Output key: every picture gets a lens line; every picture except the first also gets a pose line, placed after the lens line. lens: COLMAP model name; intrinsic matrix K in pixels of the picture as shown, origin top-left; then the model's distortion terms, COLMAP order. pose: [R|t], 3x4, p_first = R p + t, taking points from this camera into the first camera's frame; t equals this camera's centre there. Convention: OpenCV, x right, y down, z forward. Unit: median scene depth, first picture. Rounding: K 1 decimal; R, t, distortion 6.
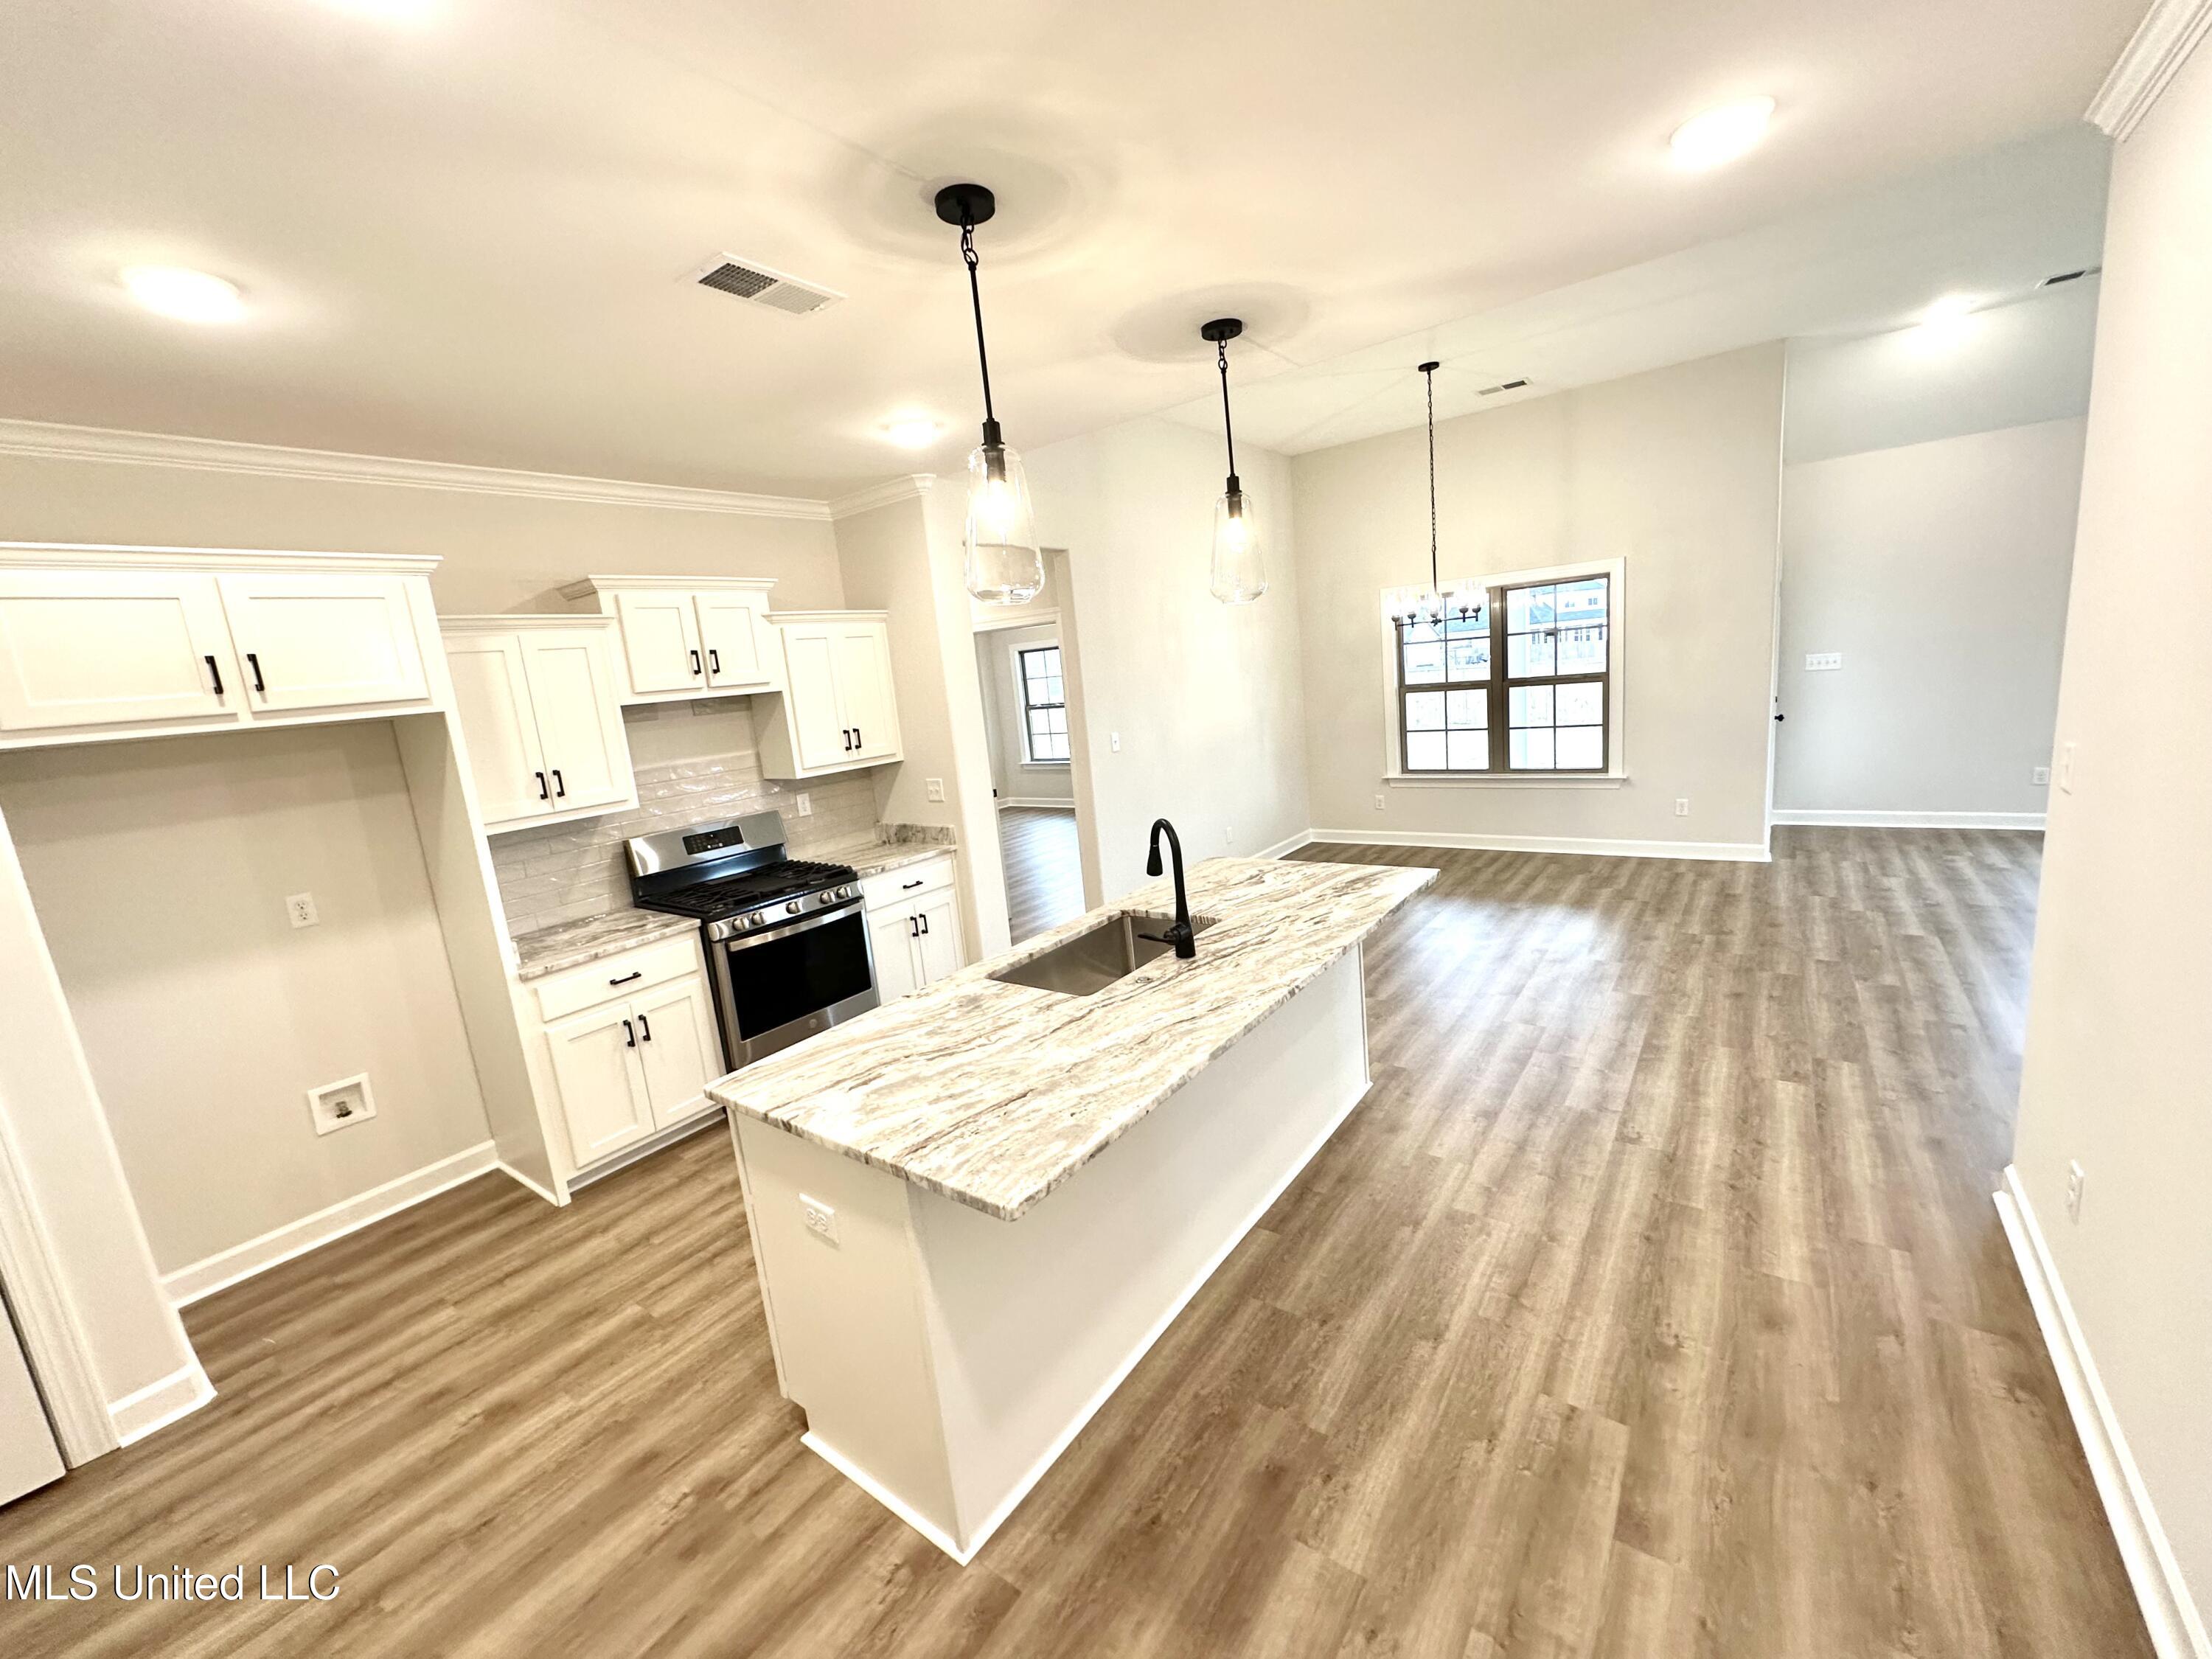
lens RADIAL K [[878.8, 0, 1106.7], [0, 878.8, 829.4], [0, 0, 1]] dist [-0.002239, 0.000301]
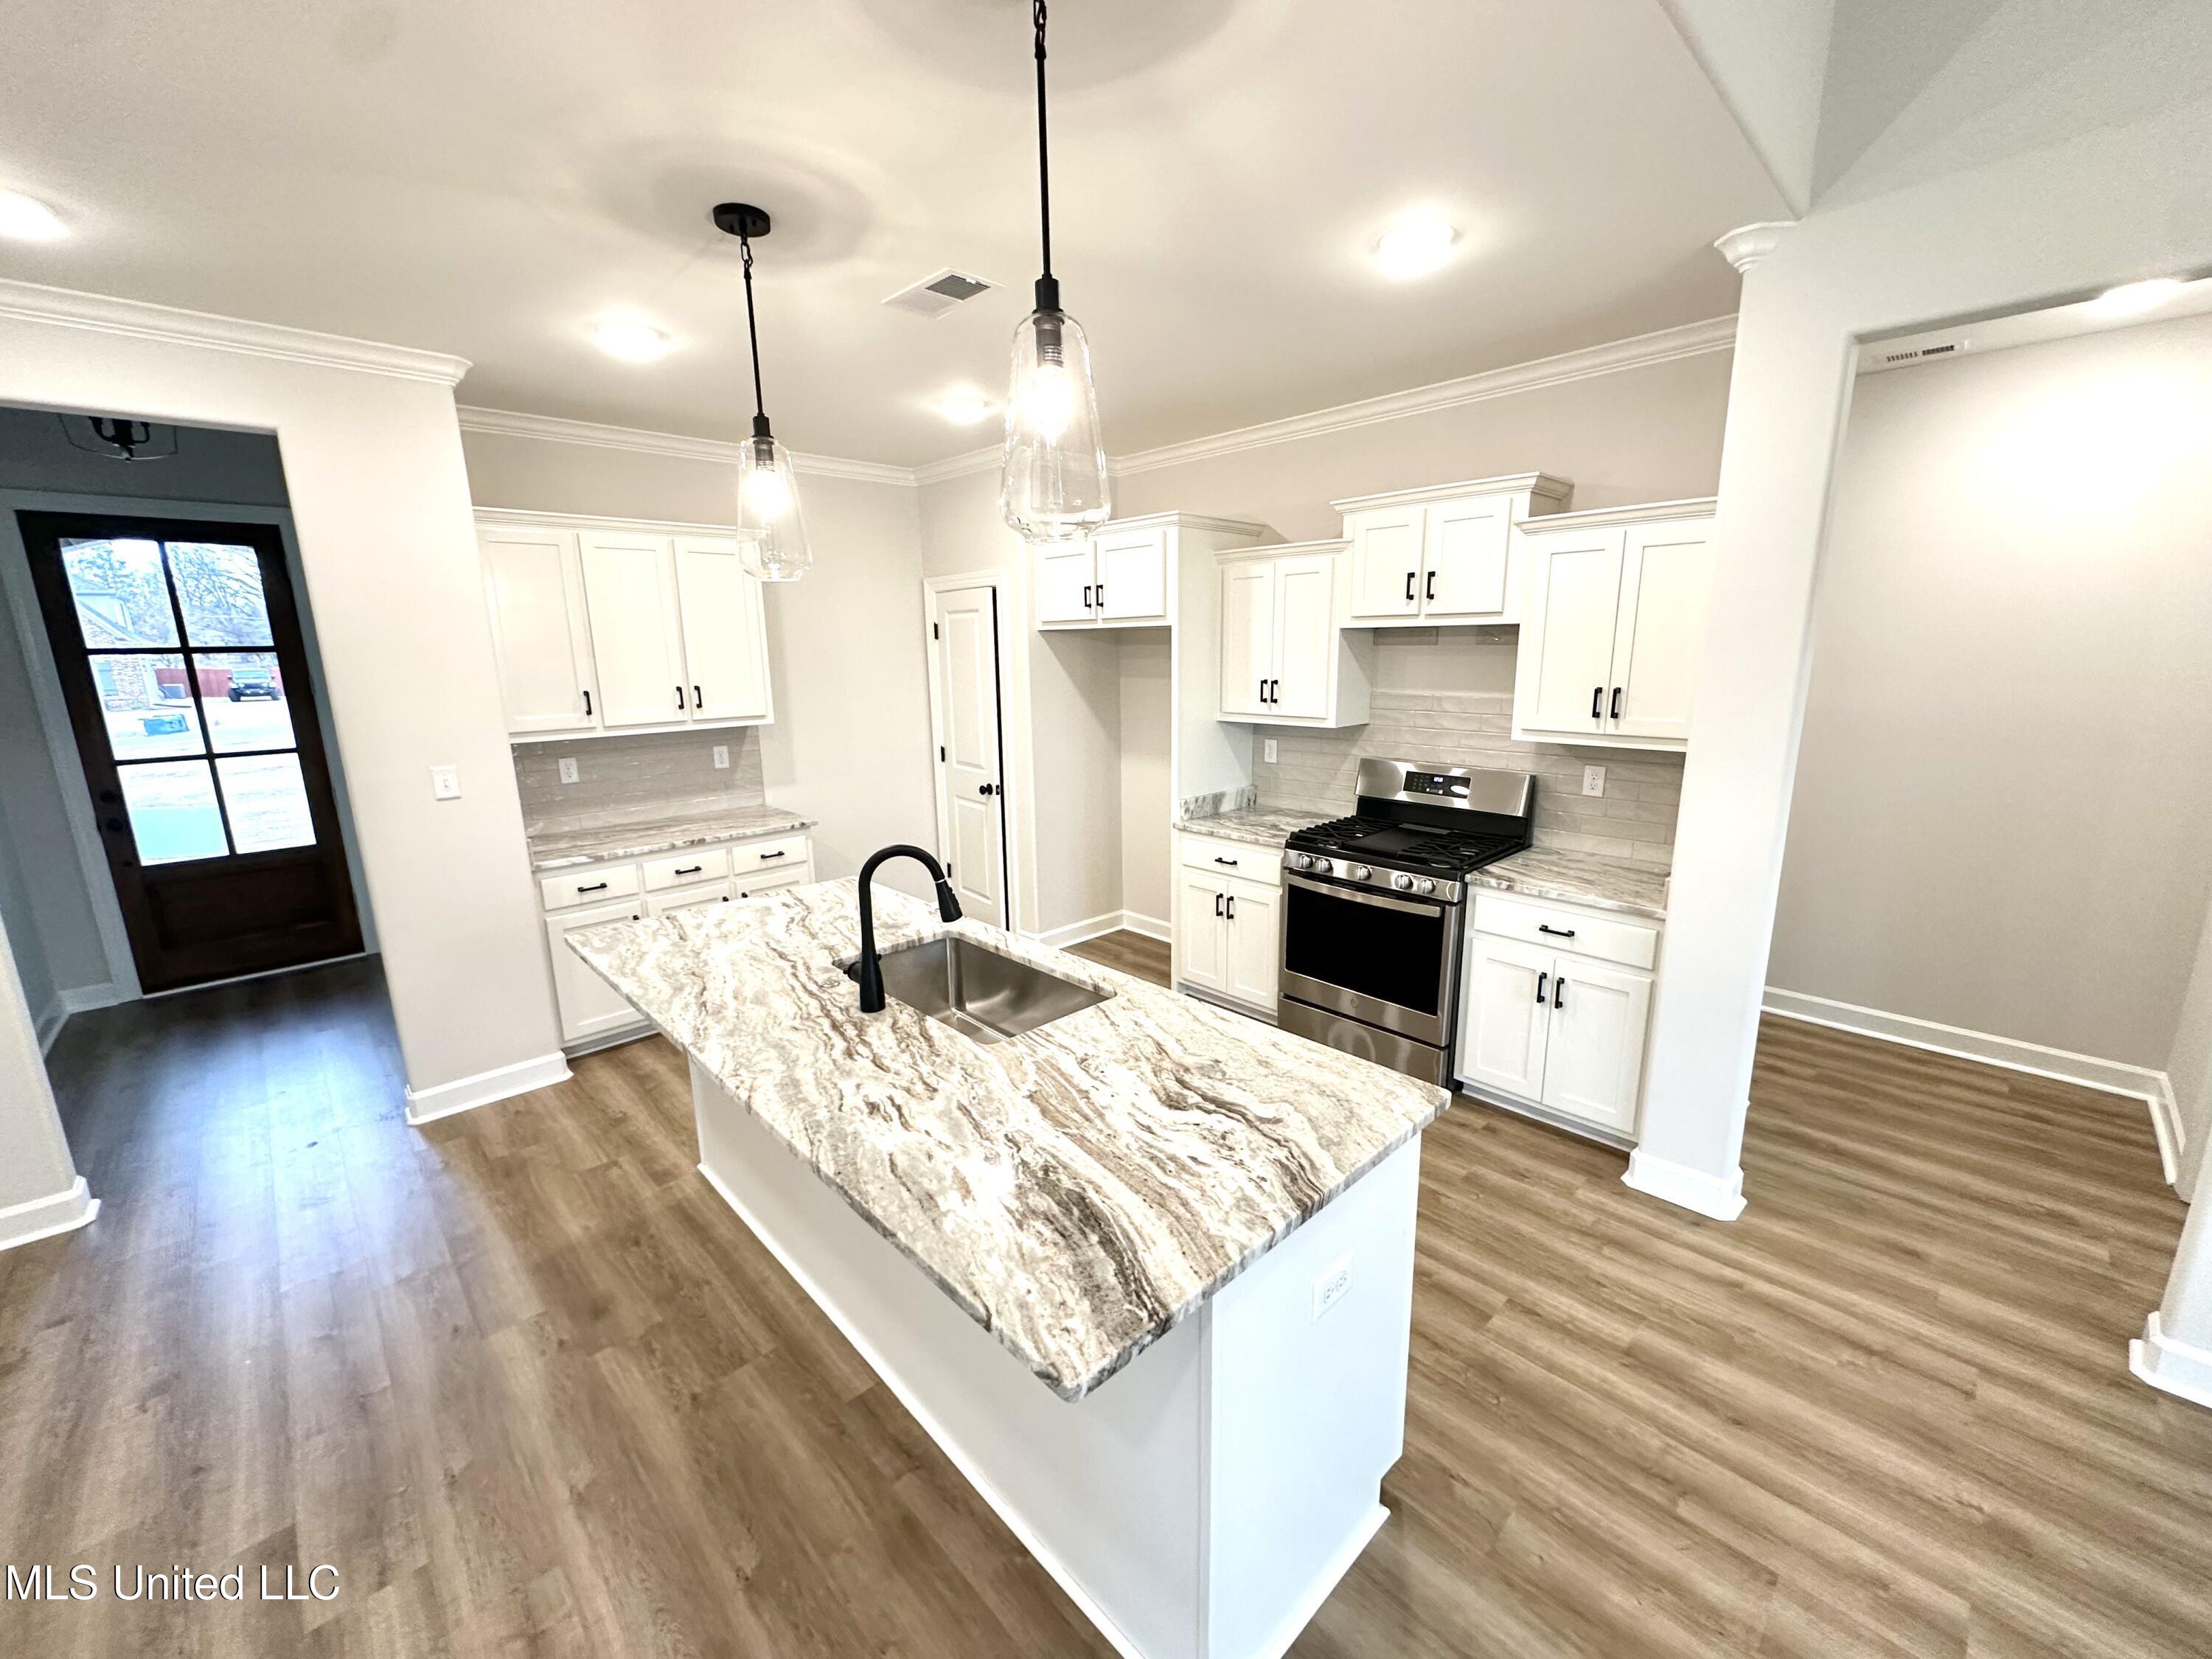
lens RADIAL K [[878.8, 0, 1106.7], [0, 878.8, 829.4], [0, 0, 1]] dist [-0.002239, 0.000301]
pose [[-0.163041, 0.301229, -0.939510, 0.655472], [-0.147315, 0.934144, 0.325074, -0.262526], [0.975559, 0.191404, -0.107929, 1.078571]]
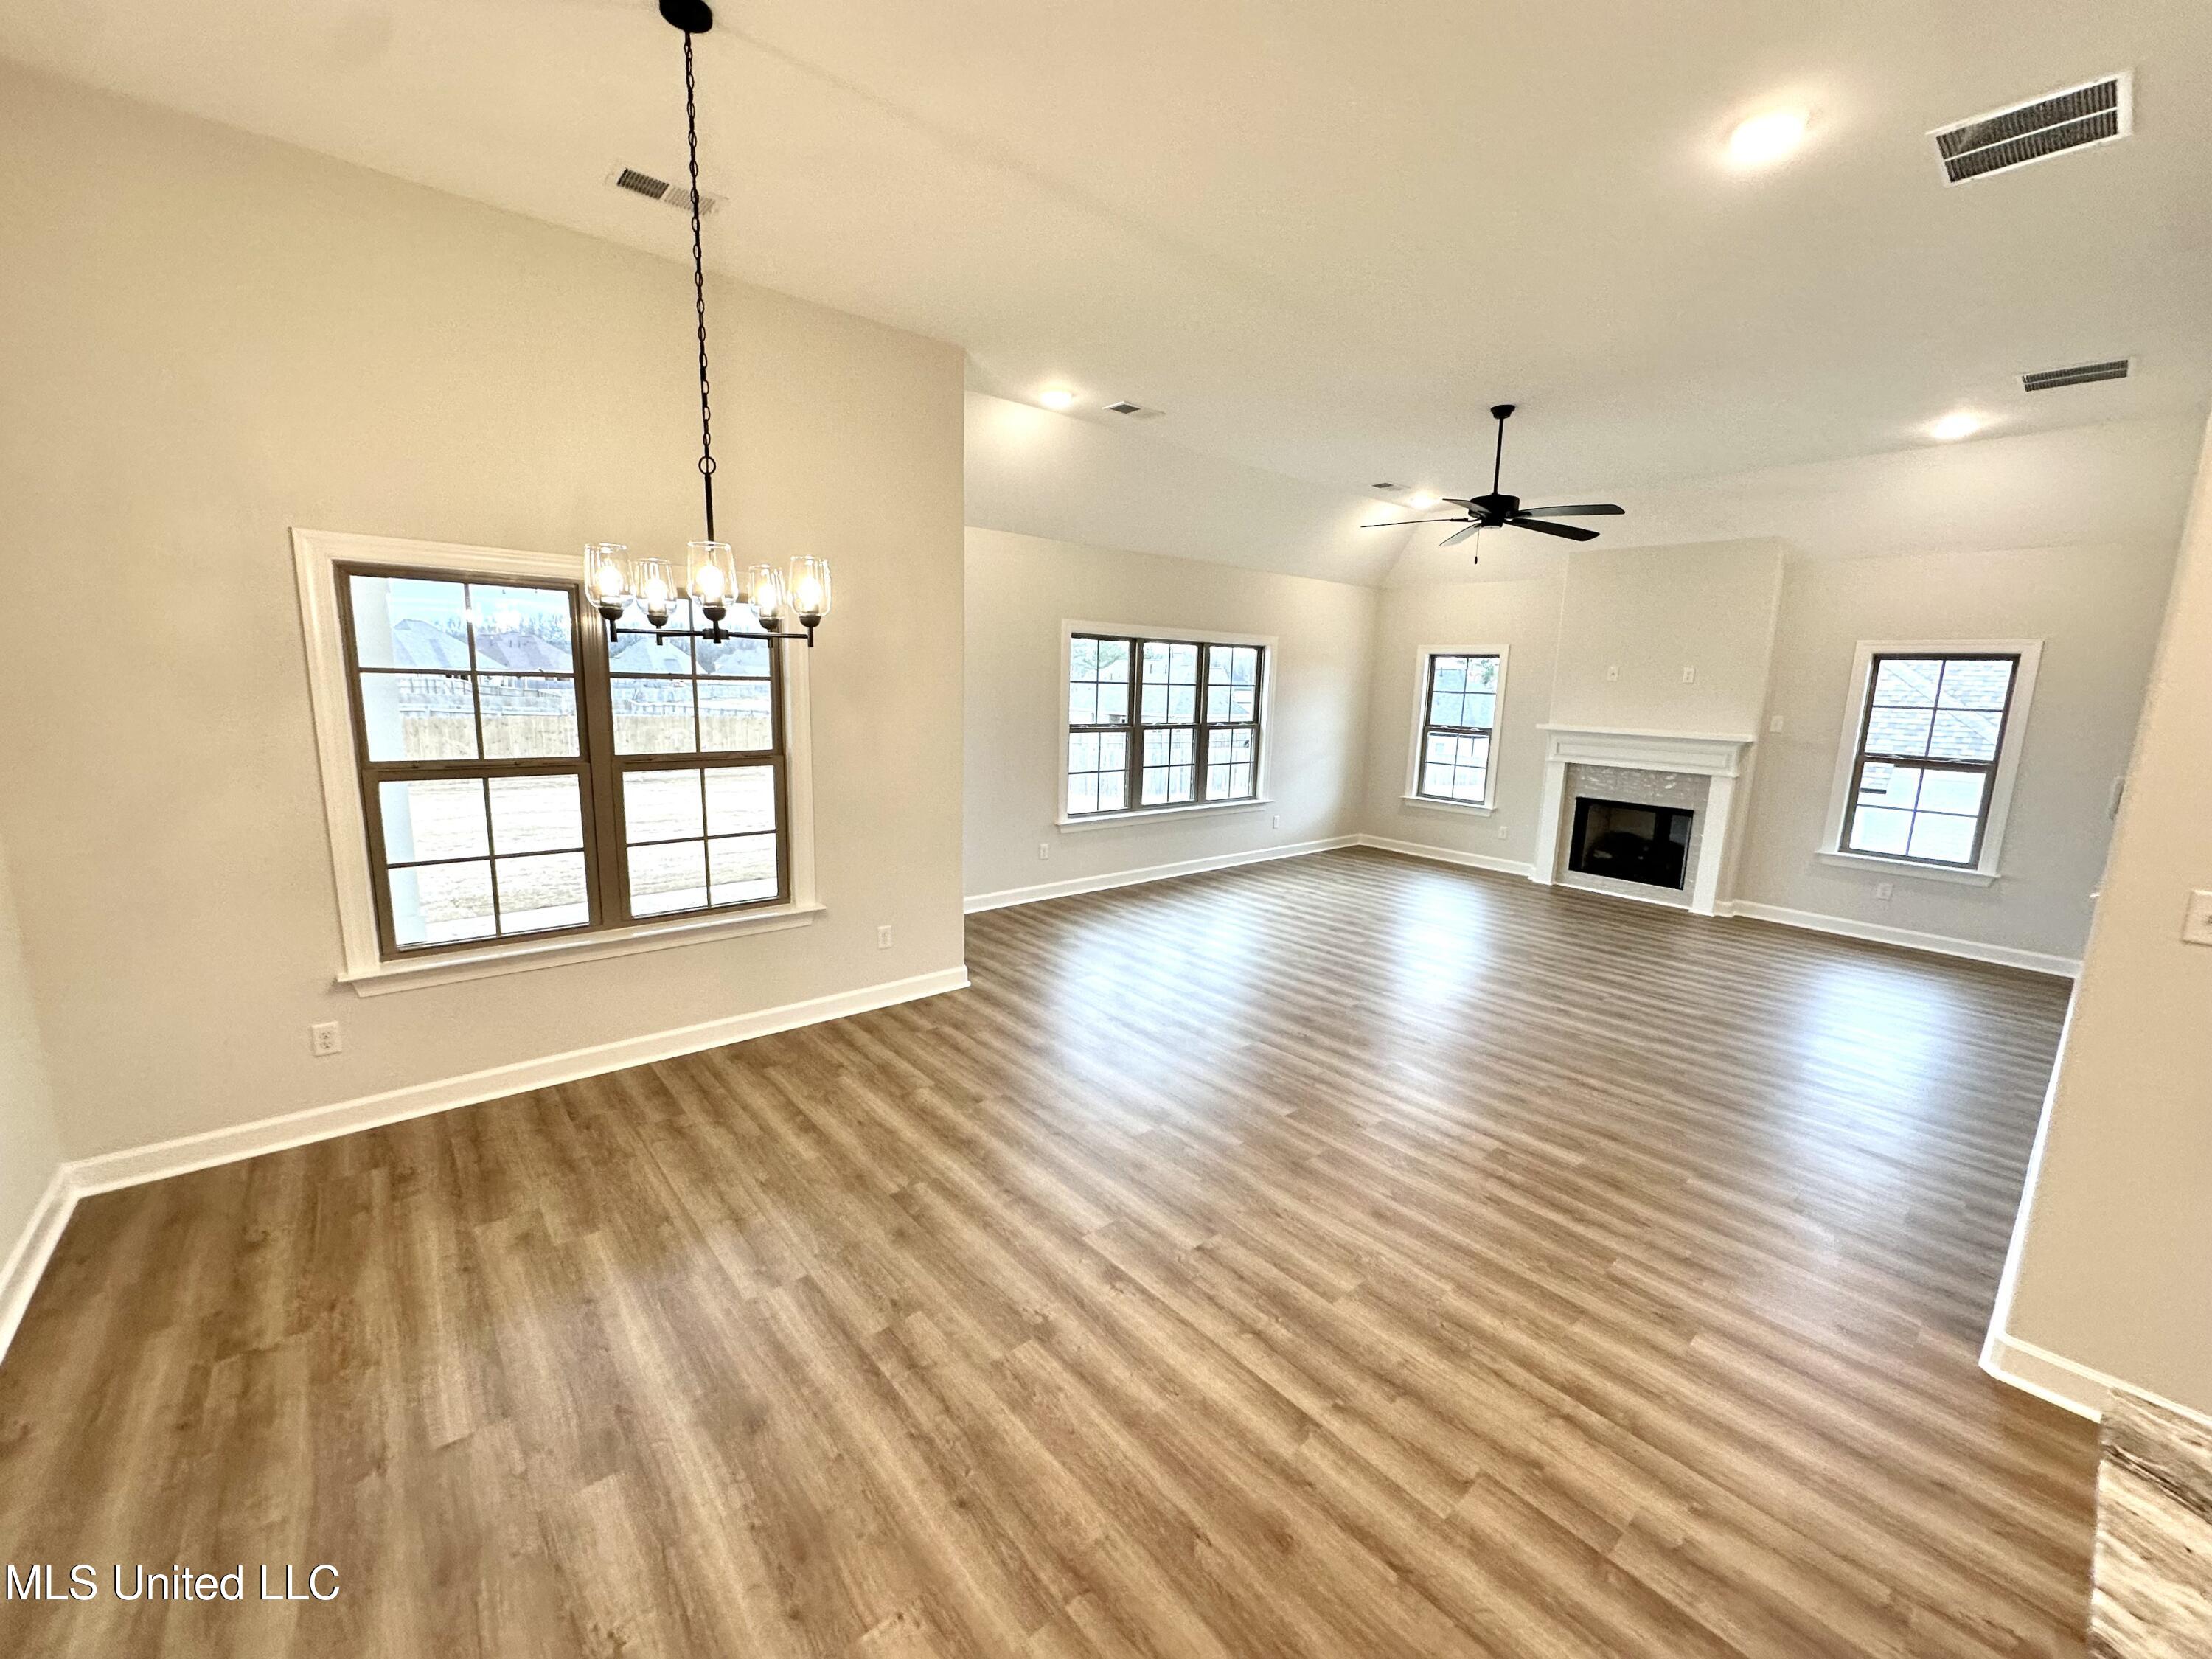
lens RADIAL K [[878.8, 0, 1106.7], [0, 878.8, 829.4], [0, 0, 1]] dist [-0.002239, 0.000301]
pose [[0.215433, -0.068724, 0.974097, -0.022038], [0.131029, 0.990534, 0.040906, -0.251535], [-0.967688, 0.118823, 0.222399, 1.366697]]
